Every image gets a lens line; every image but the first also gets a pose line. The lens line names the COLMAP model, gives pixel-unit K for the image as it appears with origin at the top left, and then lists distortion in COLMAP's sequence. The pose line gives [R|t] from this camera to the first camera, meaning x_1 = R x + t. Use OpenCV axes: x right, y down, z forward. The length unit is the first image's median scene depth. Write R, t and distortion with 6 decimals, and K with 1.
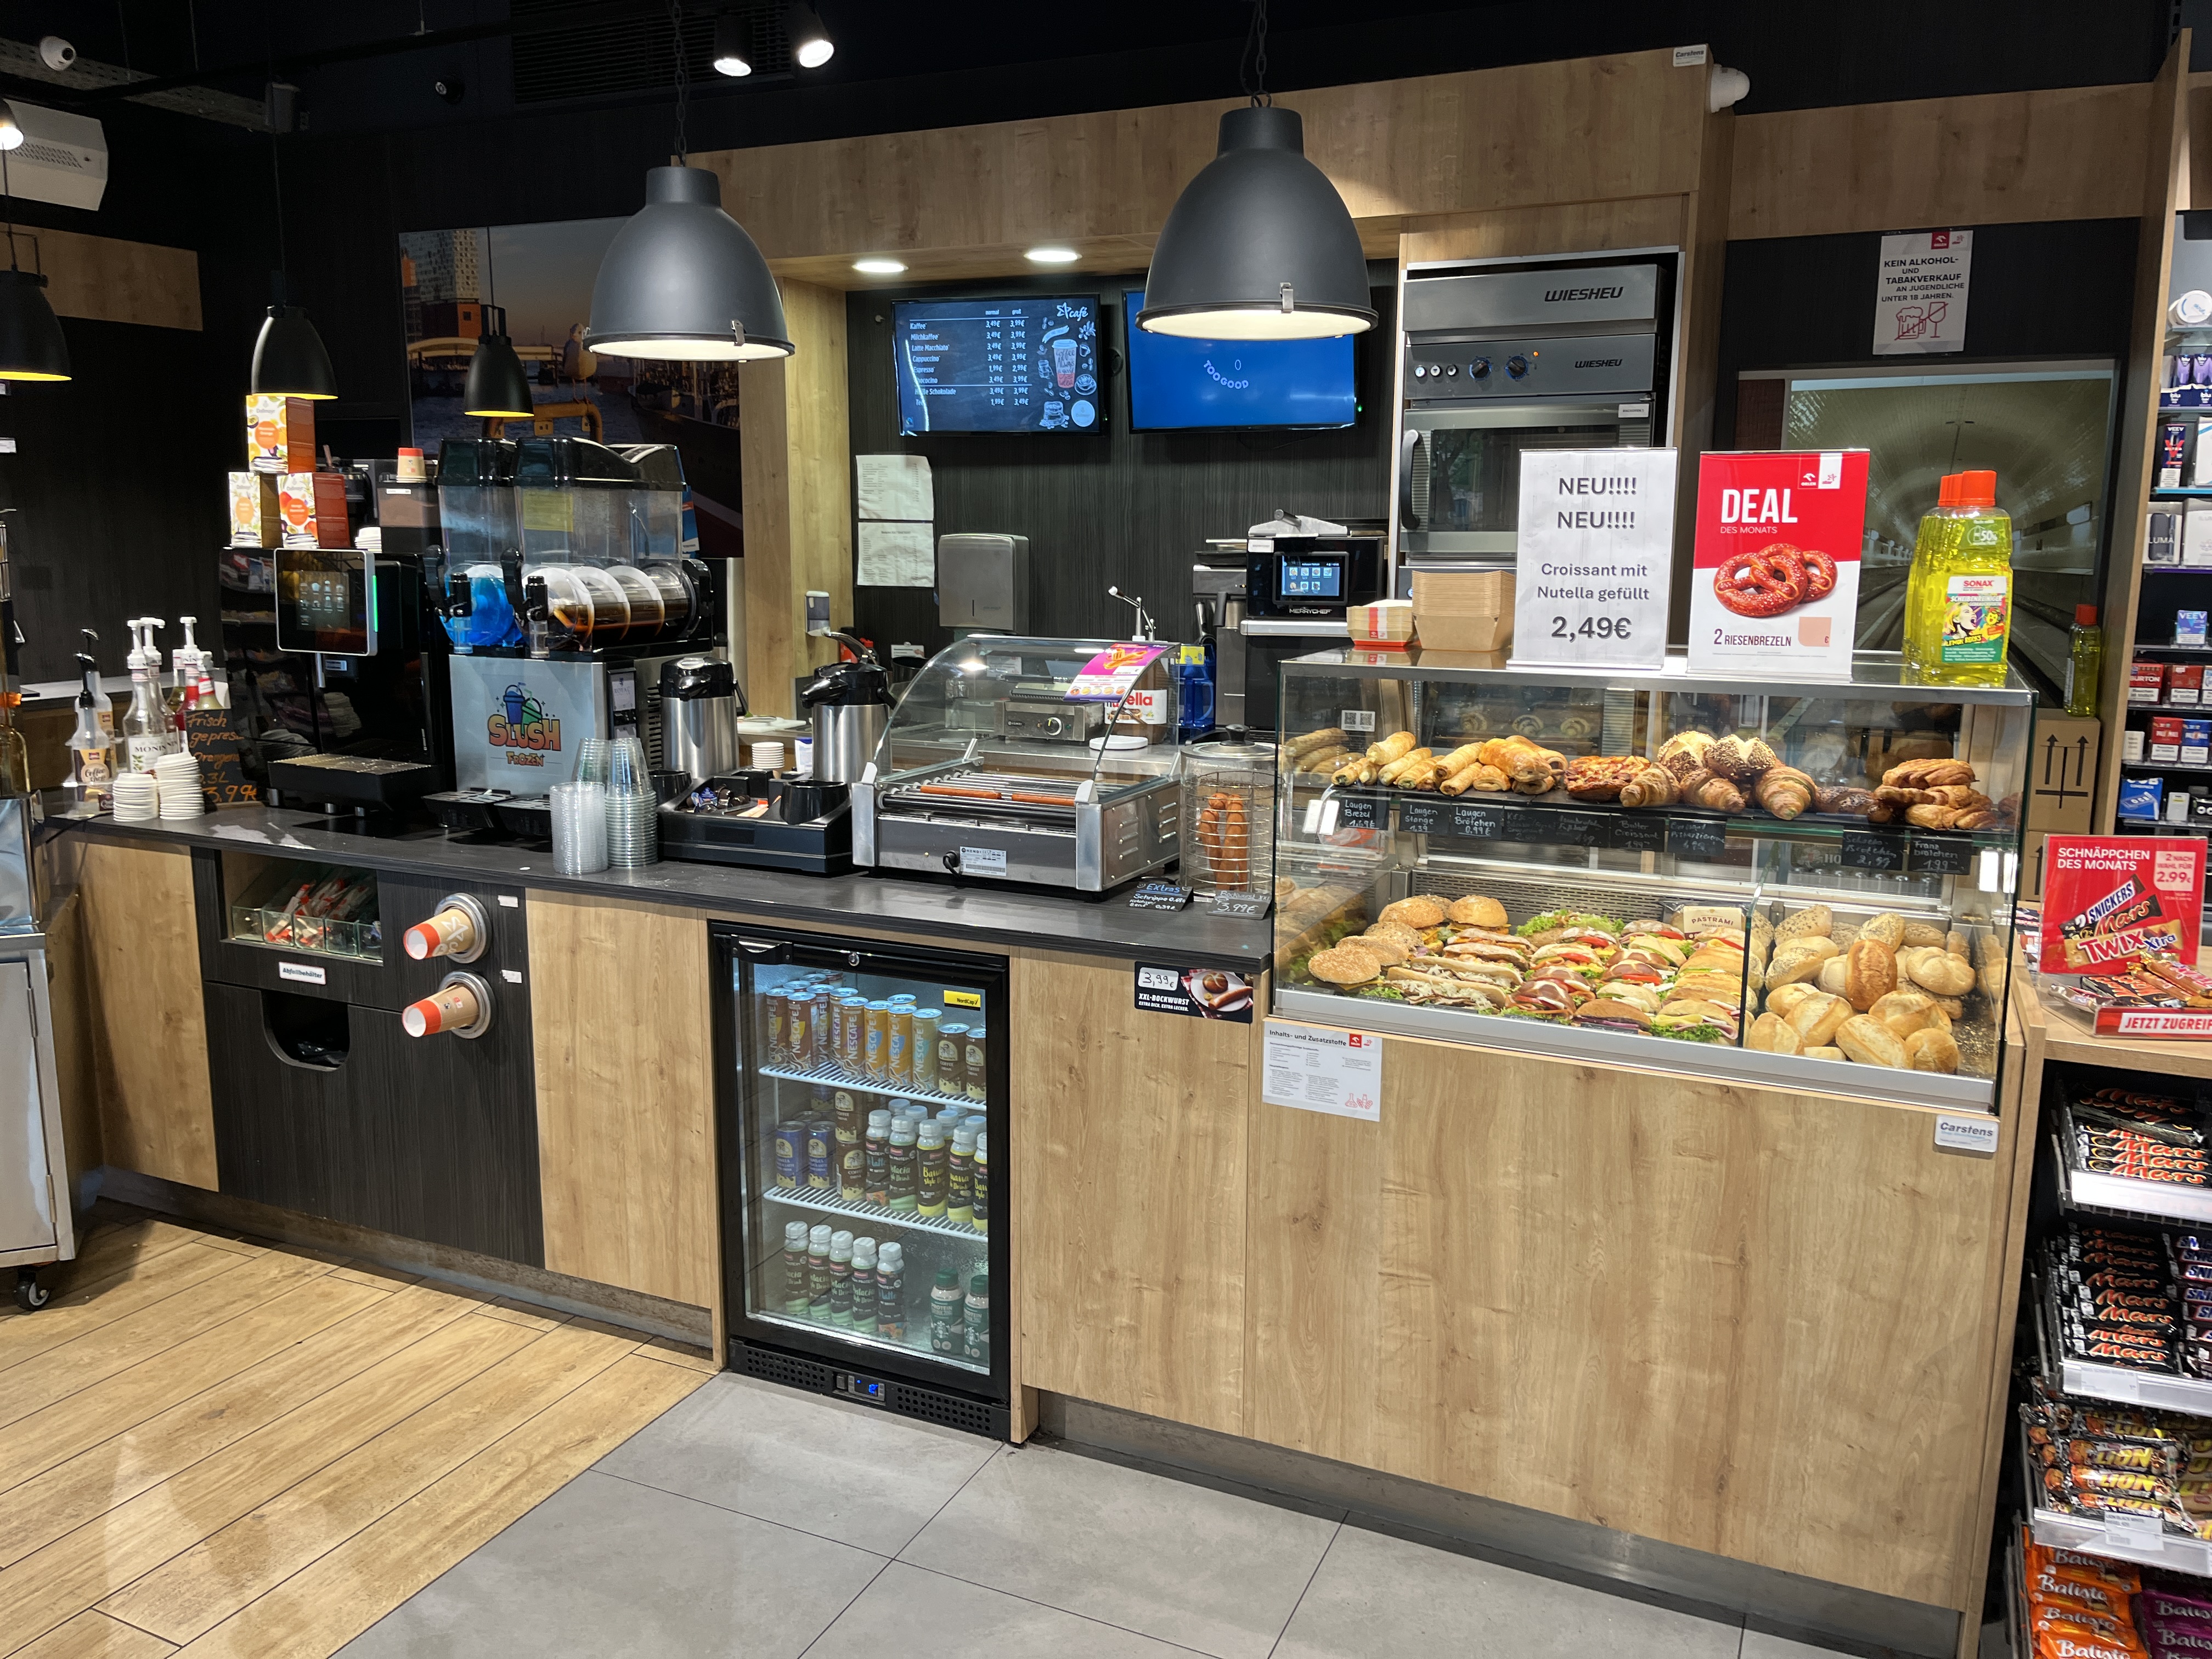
lens RADIAL K [[1673.5, 0, 1105.6], [0, 1673.5, 808.0], [0, 0, 1]] dist [0.073656, -0.111861]
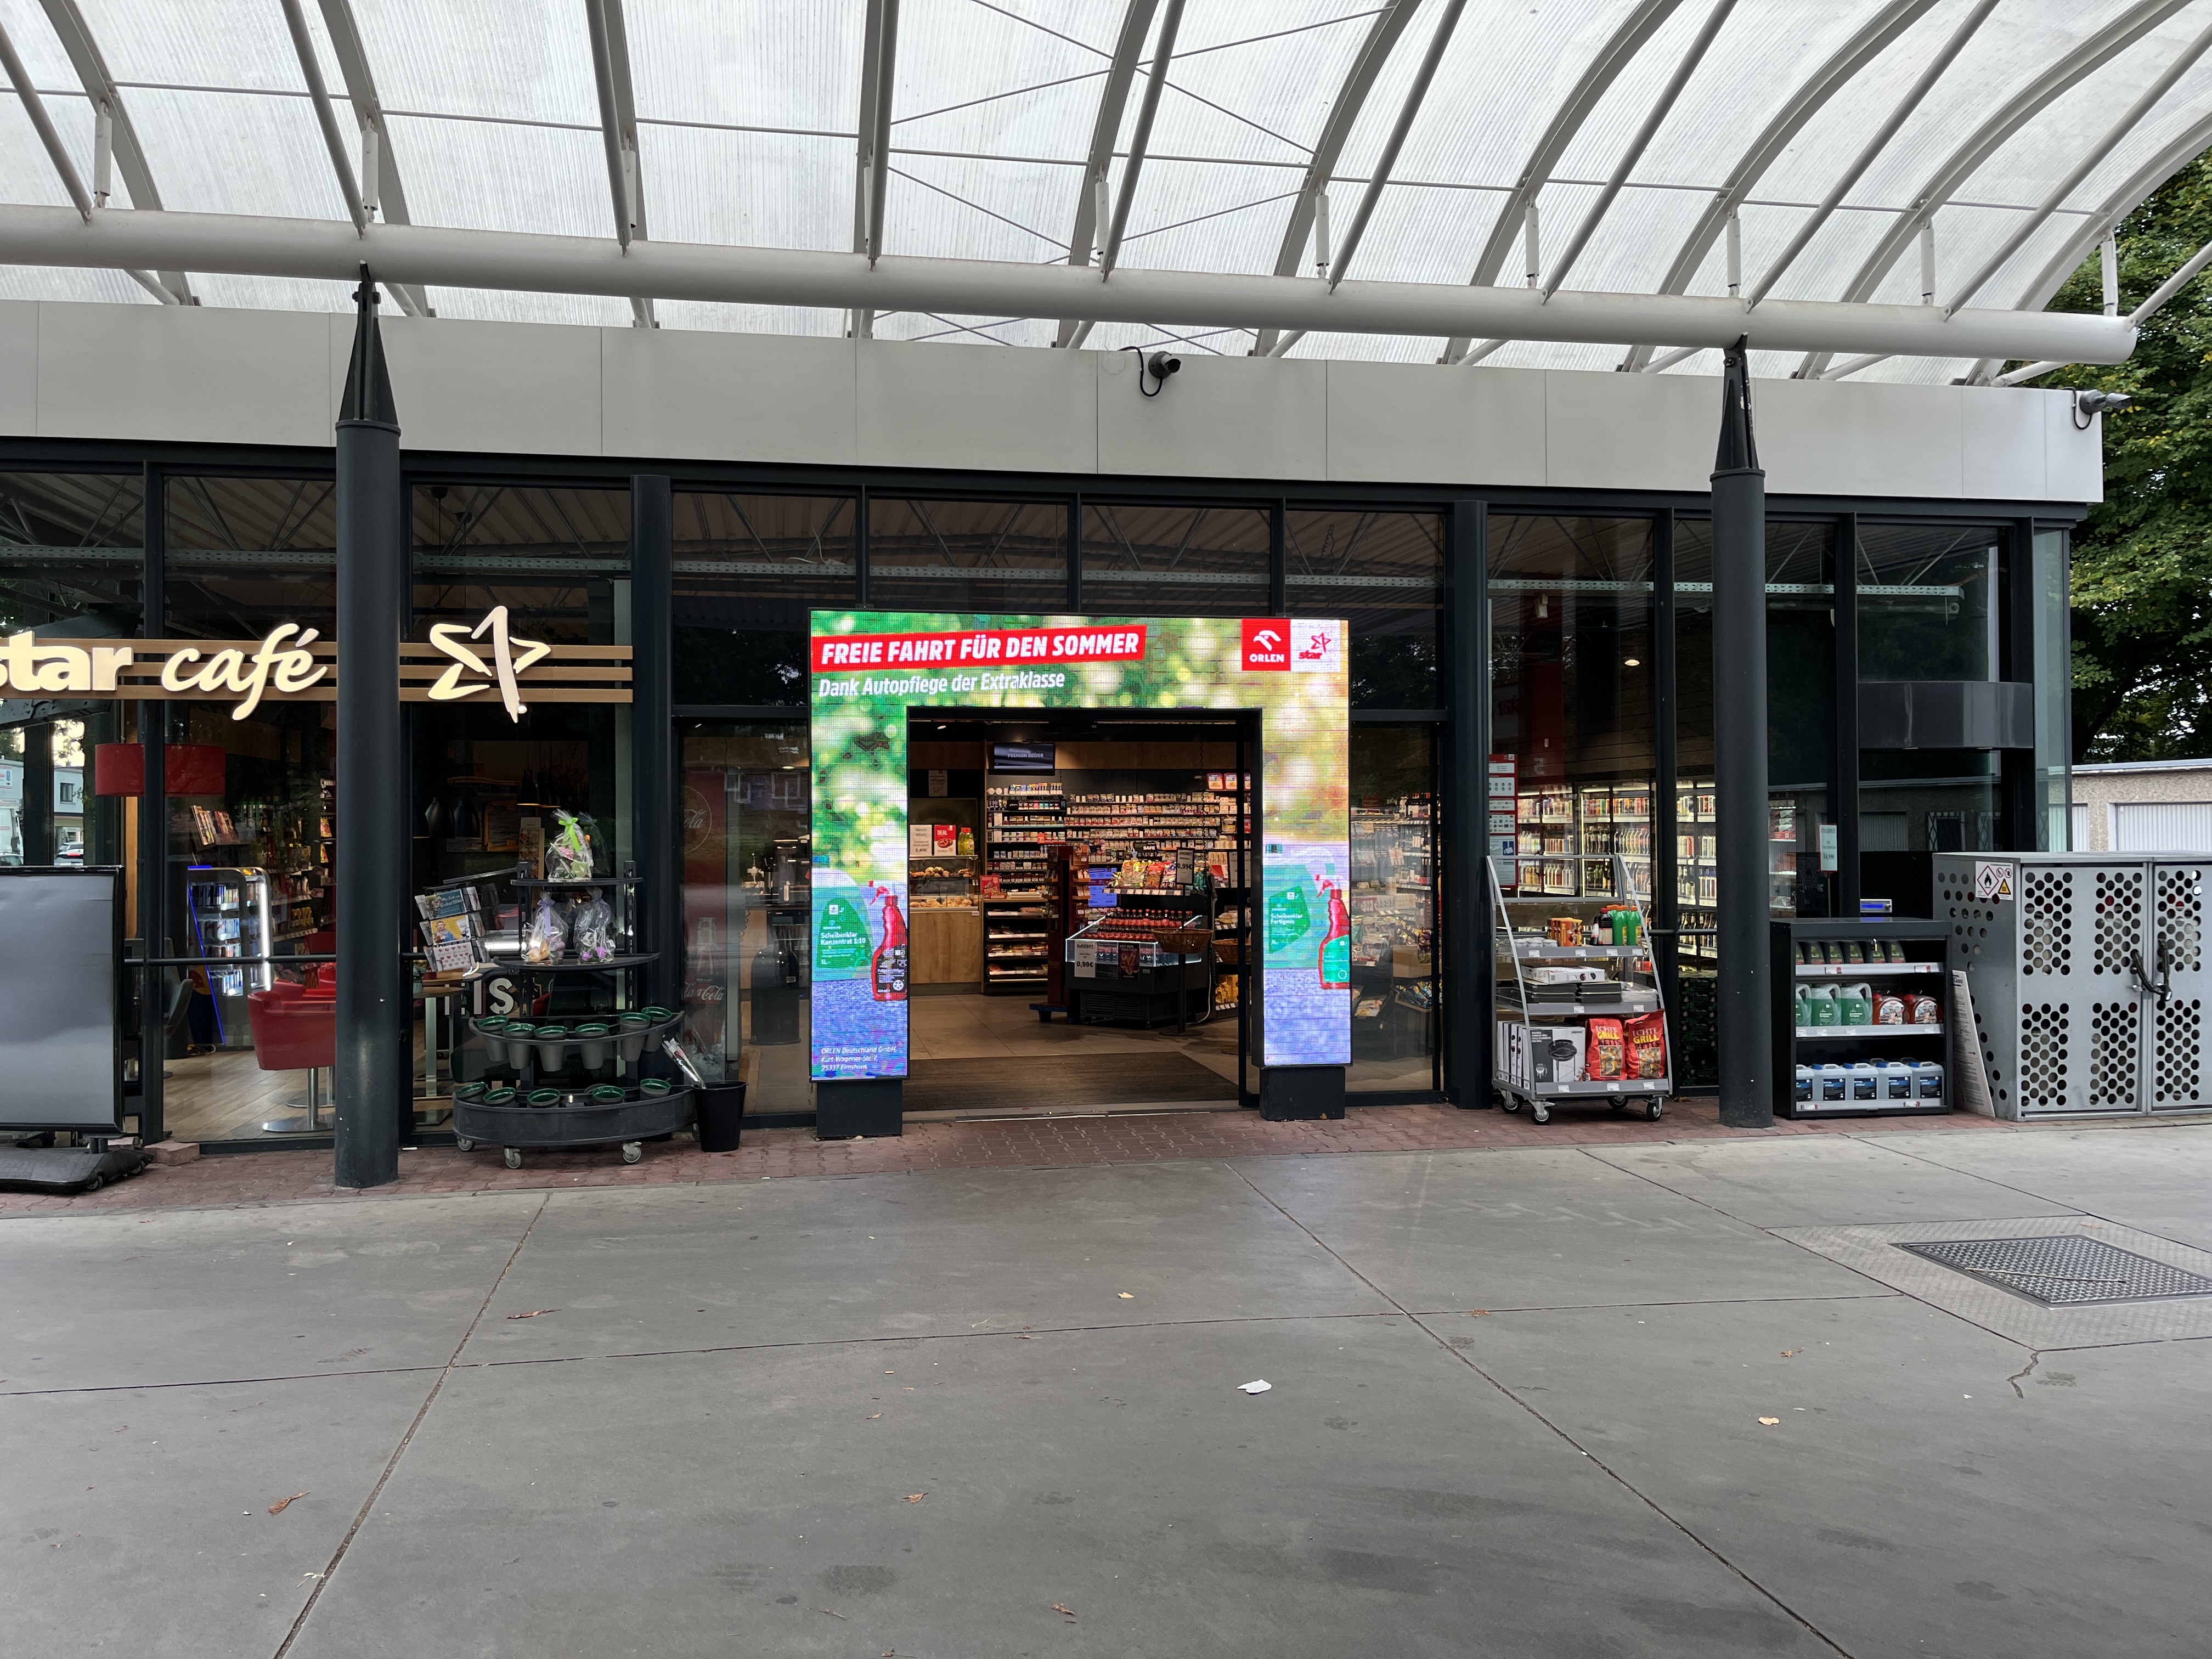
lens RADIAL K [[1672.3, 0, 1096.6], [0, 1672.3, 803.2], [0, 0, 1]] dist [0.056053, -0.066790]
pose [[0.816144, -0.002057, 0.577844, -2.253960], [0.108265, 0.982830, -0.149414, 0.589023], [-0.567615, 0.184504, 0.802354, -3.610866]]
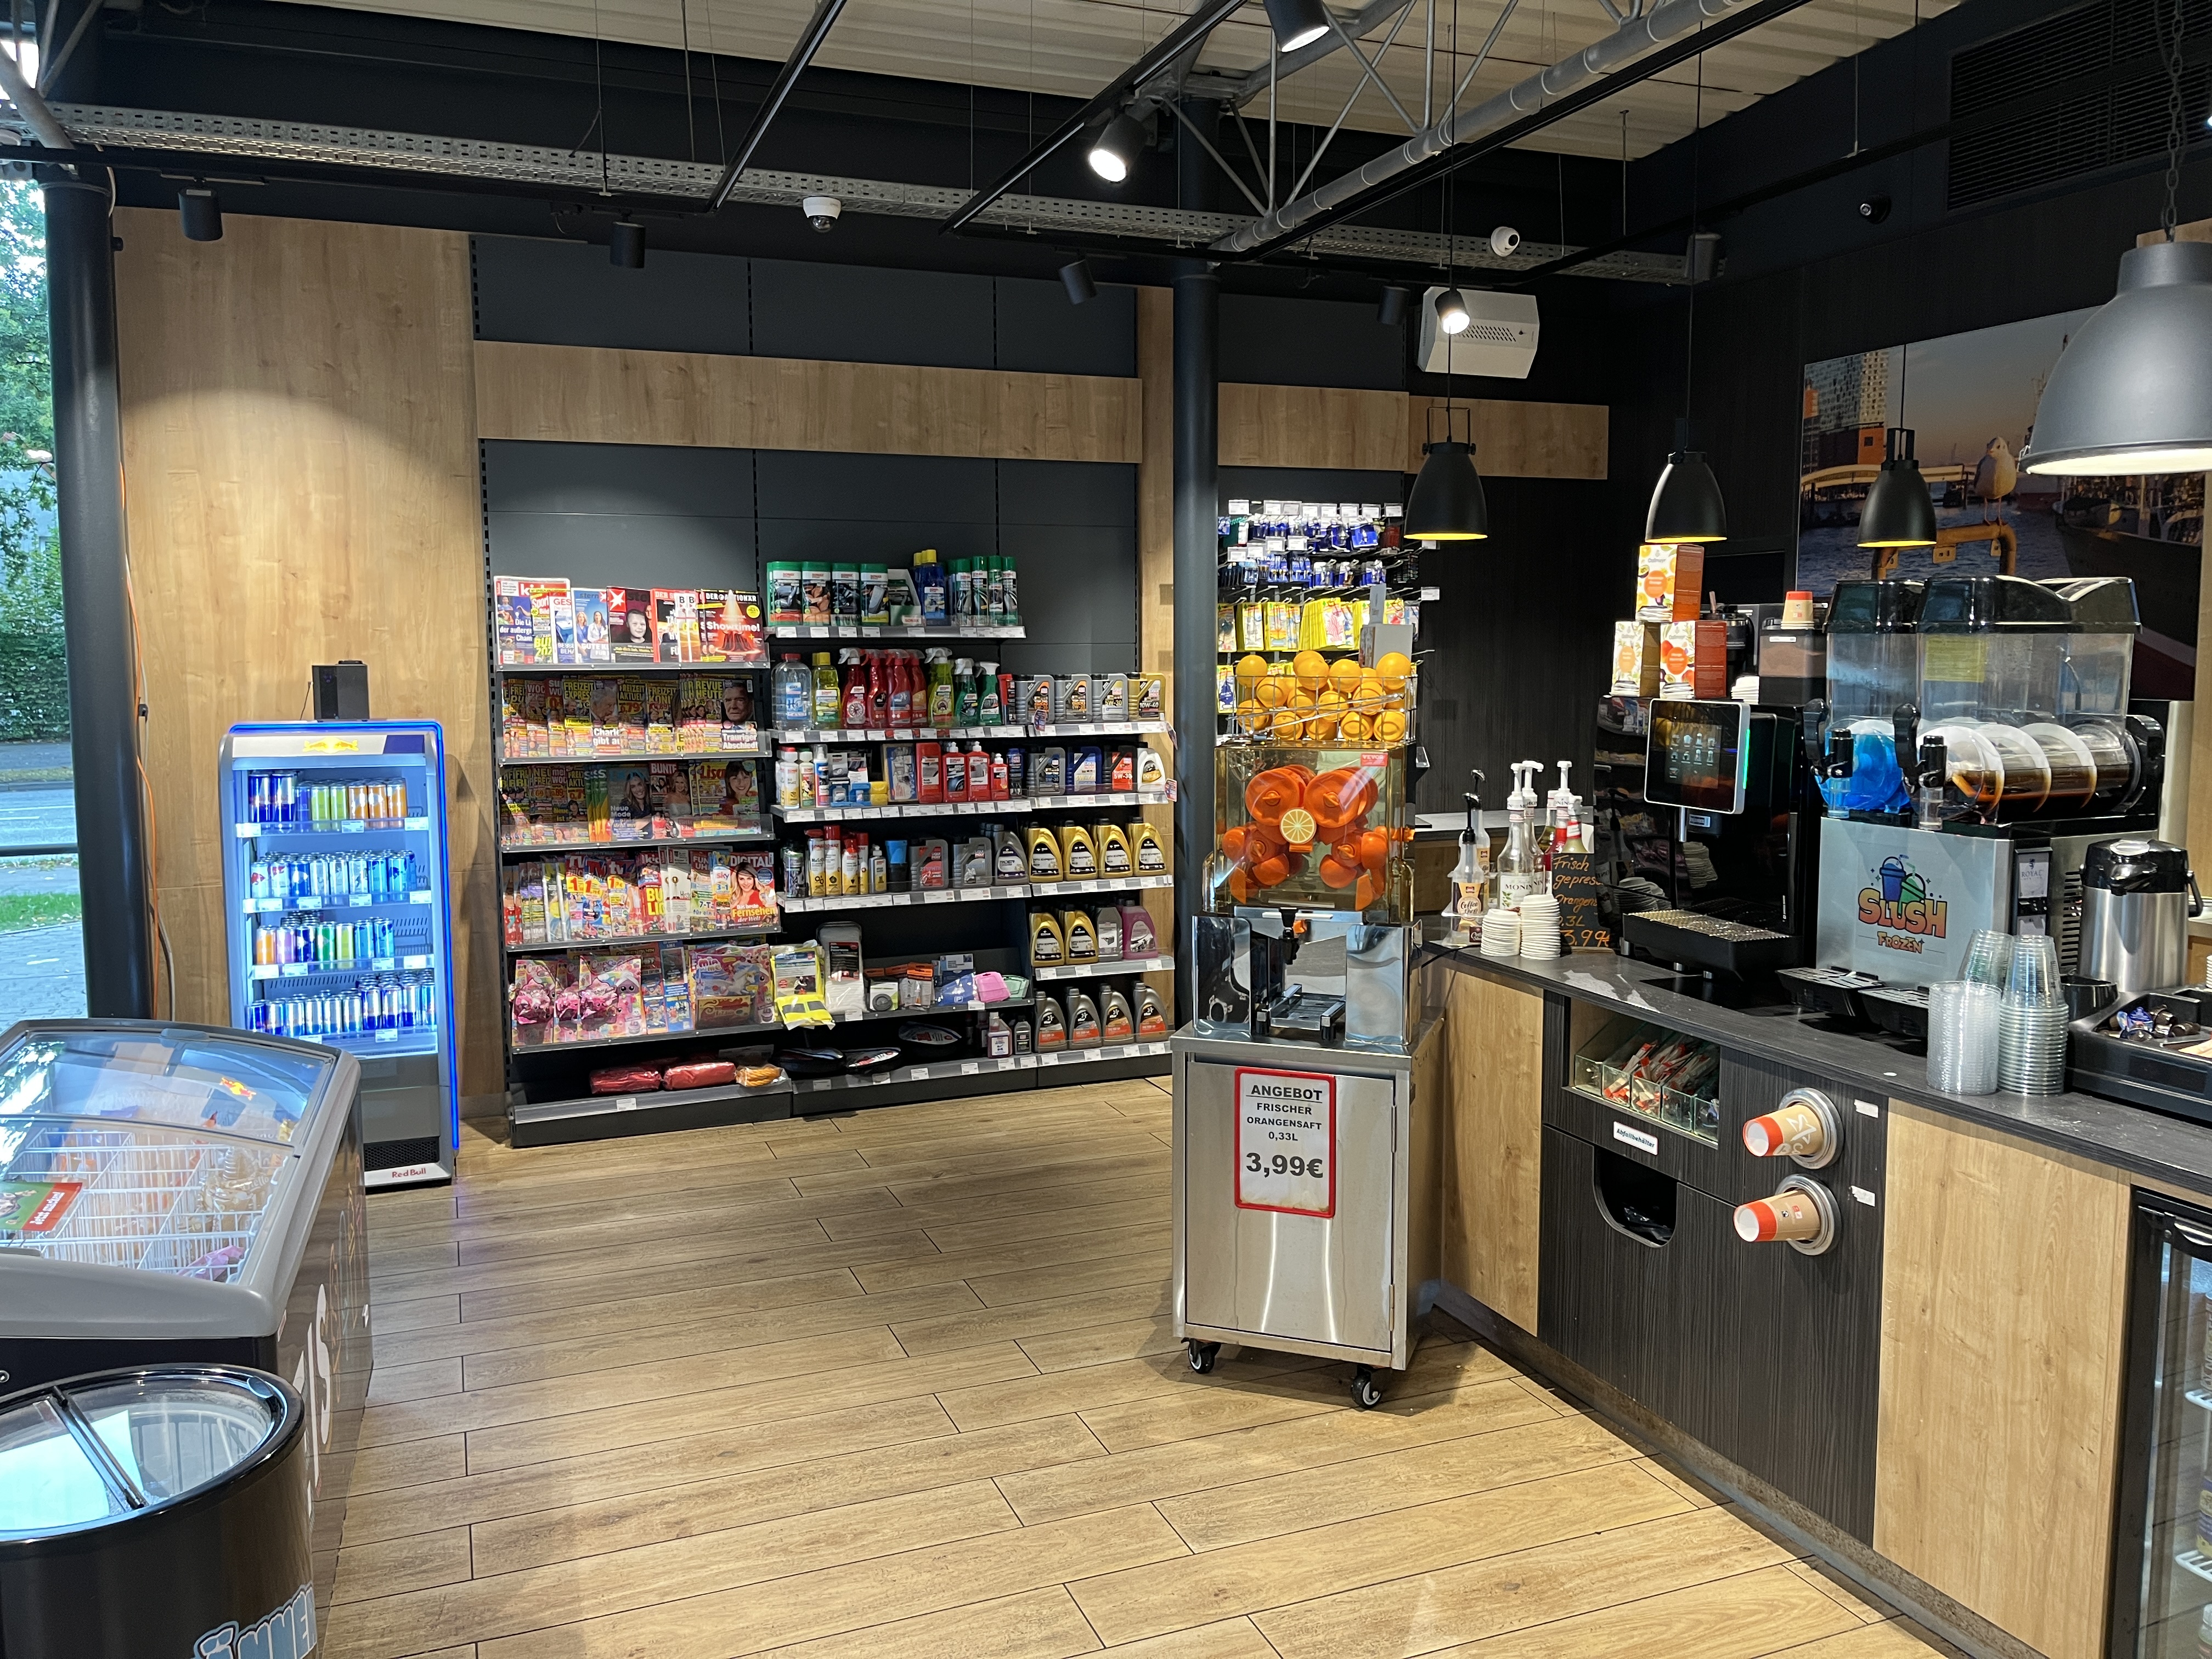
lens RADIAL K [[1672.3, 0, 1096.6], [0, 1672.3, 803.2], [0, 0, 1]] dist [0.056053, -0.066790]
pose [[0.718881, 0.056085, -0.692867, -0.044559], [-0.106546, 0.993852, -0.030098, -0.030840], [0.686920, 0.095459, 0.720437, 0.084899]]
